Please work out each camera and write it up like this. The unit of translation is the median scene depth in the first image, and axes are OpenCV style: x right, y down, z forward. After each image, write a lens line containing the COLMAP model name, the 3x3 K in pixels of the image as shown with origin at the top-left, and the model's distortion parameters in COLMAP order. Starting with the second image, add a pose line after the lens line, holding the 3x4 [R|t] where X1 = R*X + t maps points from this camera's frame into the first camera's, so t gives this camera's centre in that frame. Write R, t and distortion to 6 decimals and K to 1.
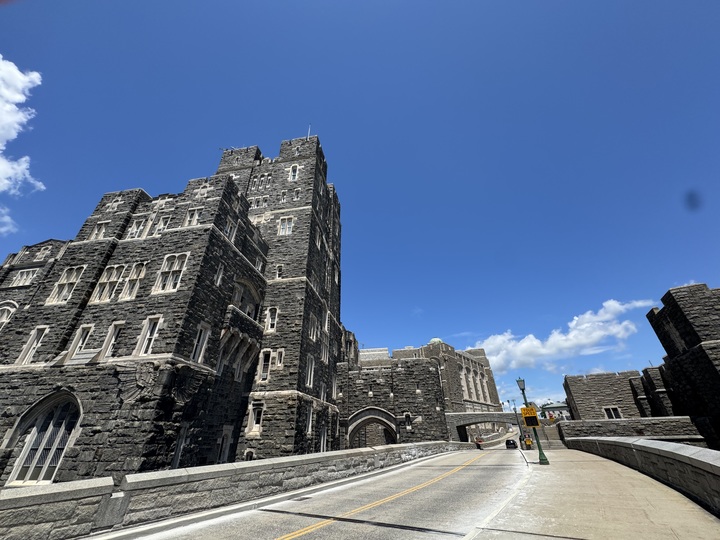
lens RADIAL K [[286.4, 0, 360.6], [0, 286.4, 272.3], [0, 0, 1]] dist [0.002127, 0.000062]
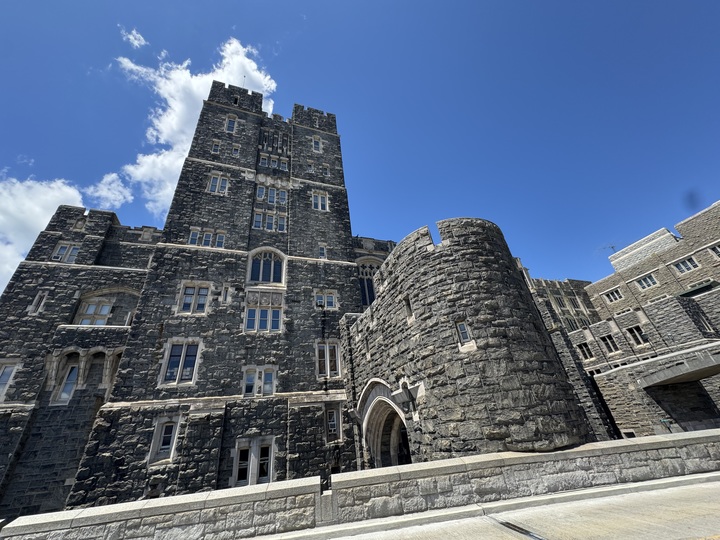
lens RADIAL K [[286.4, 0, 360.4], [0, 286.4, 272.3], [0, 0, 1]] dist [0.002127, 0.000062]
pose [[0.484731, -0.466293, -0.740005, 0.741797], [0.518165, 0.834691, -0.186538, 0.635134], [0.704656, -0.293024, 0.646217, 1.161336]]
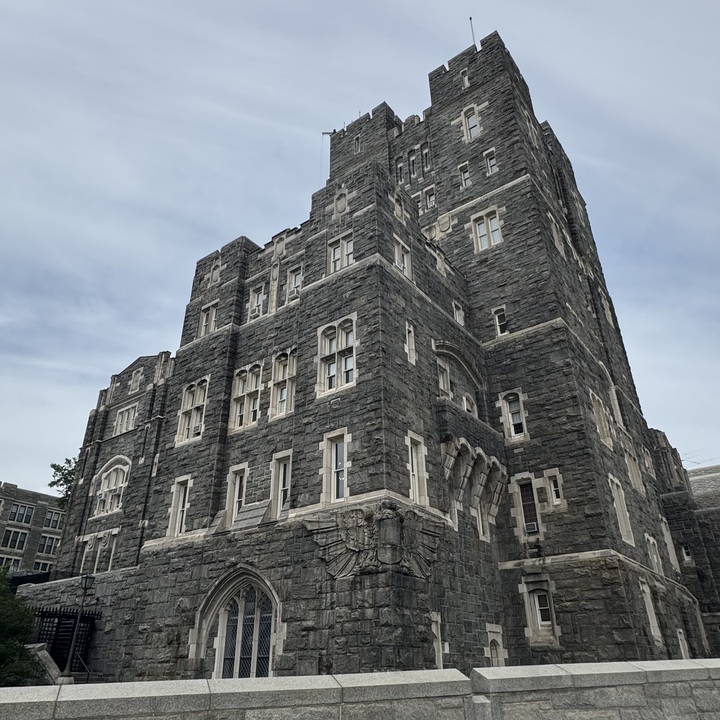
lens RADIAL K [[582.7, 0, 357.3], [0, 582.7, 356.9], [0, 0, 1]] dist [0.001938, -0.001819]
pose [[0.890301, -0.211833, -0.403103, -0.152695], [0.221451, 0.974895, -0.023212, 0.036024], [0.397900, -0.068602, 0.914860, -0.022544]]
